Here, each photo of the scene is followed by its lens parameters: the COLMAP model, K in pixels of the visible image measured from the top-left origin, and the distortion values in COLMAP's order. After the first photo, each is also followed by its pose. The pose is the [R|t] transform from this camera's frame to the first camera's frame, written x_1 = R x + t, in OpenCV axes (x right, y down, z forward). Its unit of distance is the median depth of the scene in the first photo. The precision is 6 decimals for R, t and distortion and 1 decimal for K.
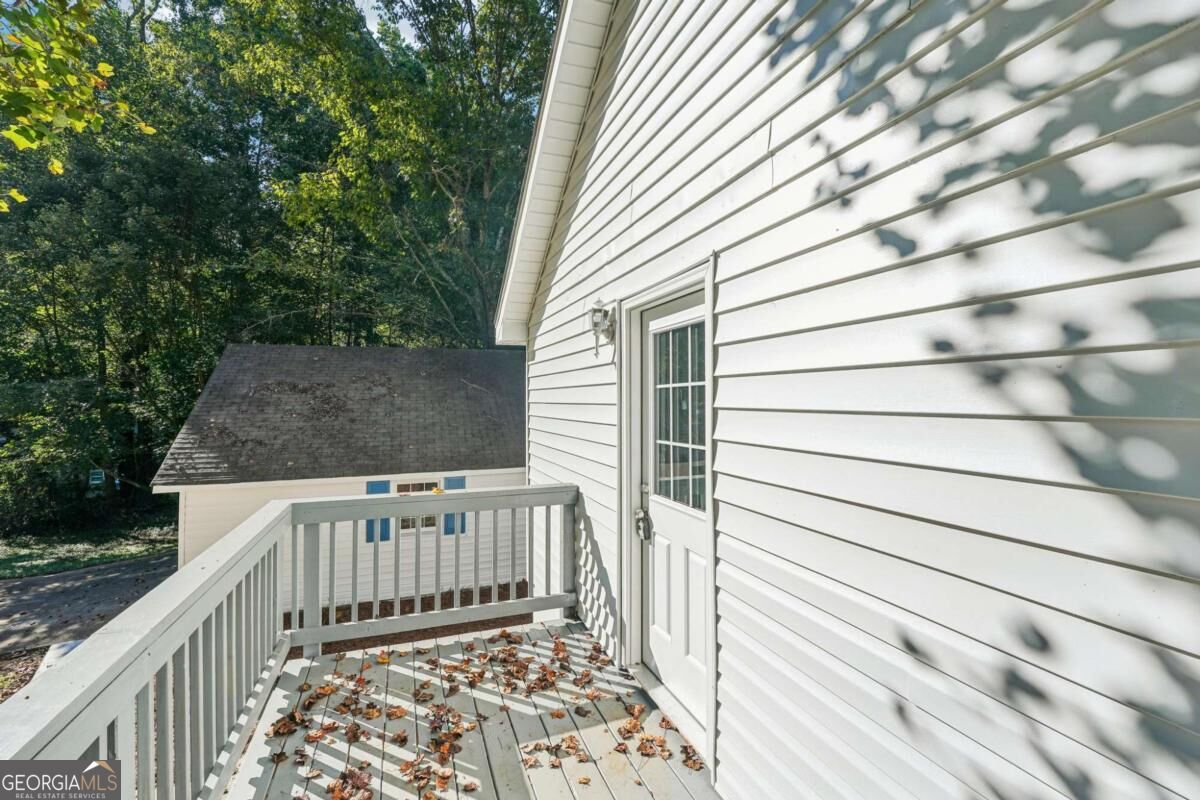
lens RADIAL K [[481.5, 0, 600.3], [0, 481.5, 396.8], [0, 0, 1]] dist [-0.029679, 0.000772]
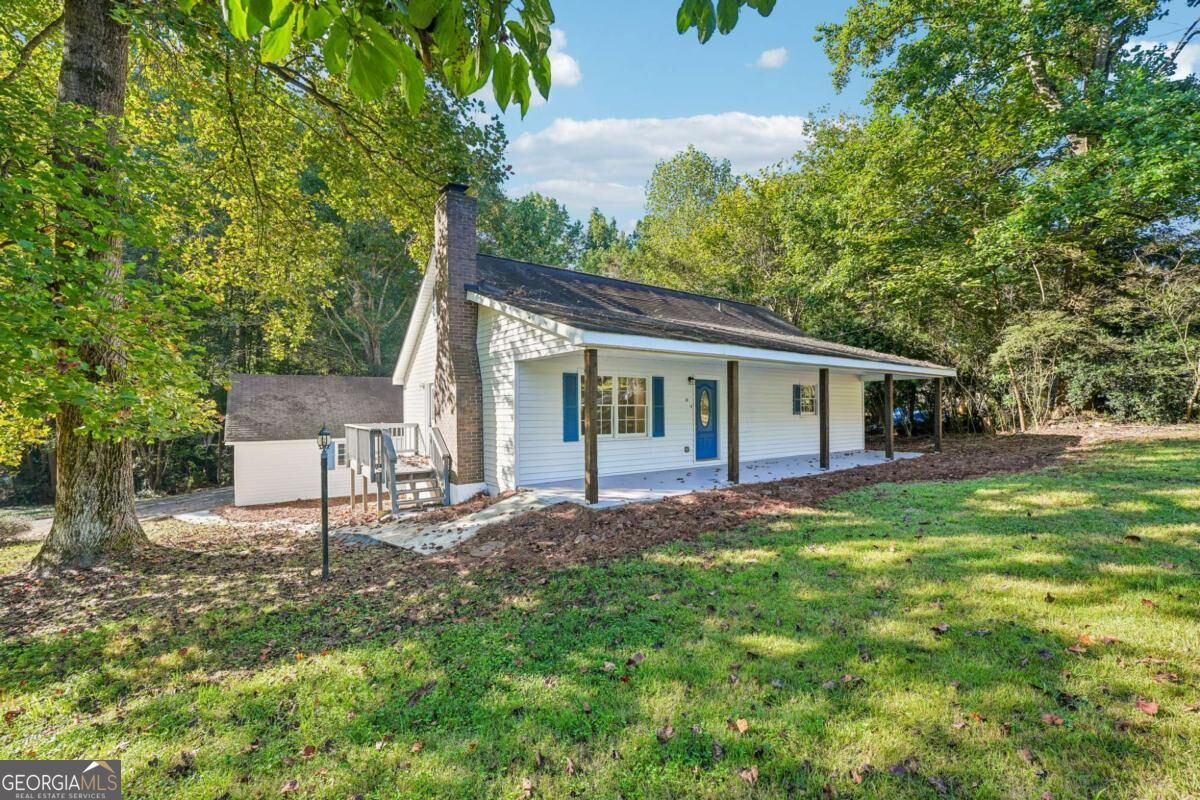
lens RADIAL K [[481.5, 0, 599.4], [0, 481.5, 397.0], [0, 0, 1]] dist [-0.029679, 0.000772]
pose [[0.967077, 0.001229, 0.254482, 0.284975], [0.001357, 0.999949, -0.009986, 0.001518], [-0.254481, 0.010003, 0.967026, -2.340750]]
